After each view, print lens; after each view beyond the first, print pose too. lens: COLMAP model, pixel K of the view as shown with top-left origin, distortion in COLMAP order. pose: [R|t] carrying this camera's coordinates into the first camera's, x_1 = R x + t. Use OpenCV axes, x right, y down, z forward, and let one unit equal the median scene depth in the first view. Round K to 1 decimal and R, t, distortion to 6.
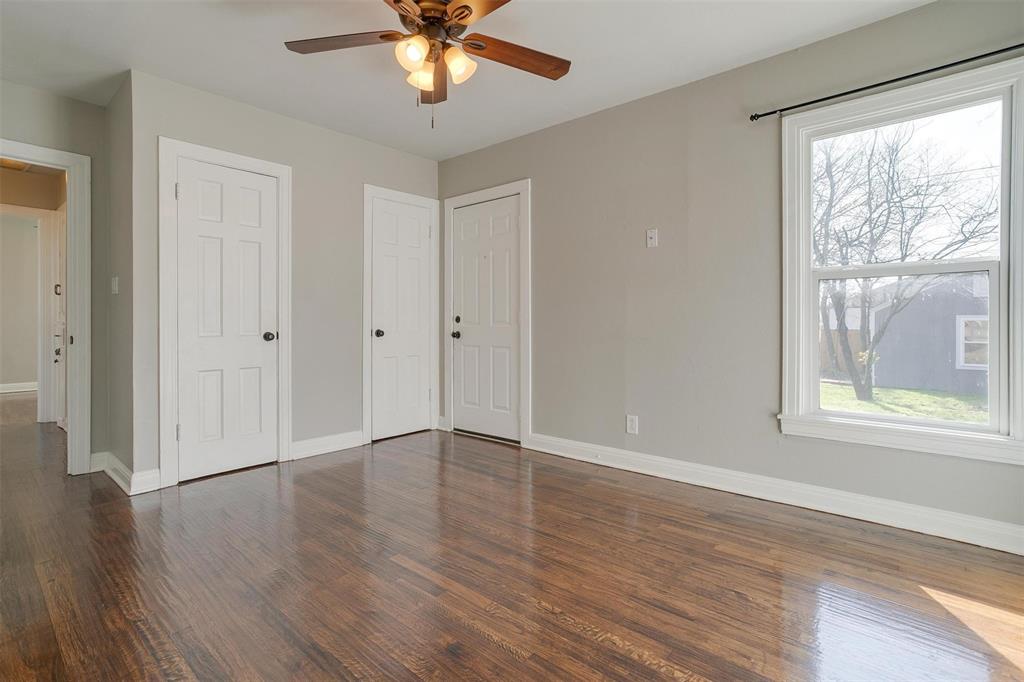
lens RADIAL K [[494.3, 0, 510.2], [0, 494.3, 332.4], [0, 0, 1]] dist [-0.006279, 0.000122]
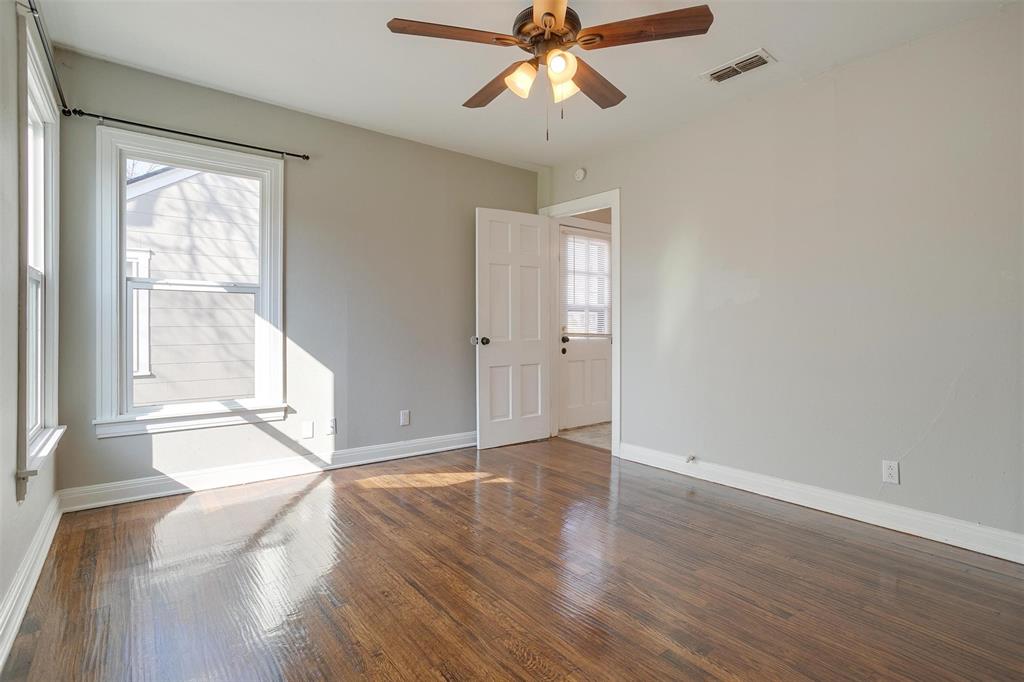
lens RADIAL K [[494.3, 0, 510.2], [0, 494.3, 332.4], [0, 0, 1]] dist [-0.006279, 0.000122]
pose [[-0.983655, 0.003394, 0.180029, -0.314513], [0.007552, 0.999720, 0.022416, -0.044738], [-0.179902, 0.023409, -0.983406, 2.347881]]
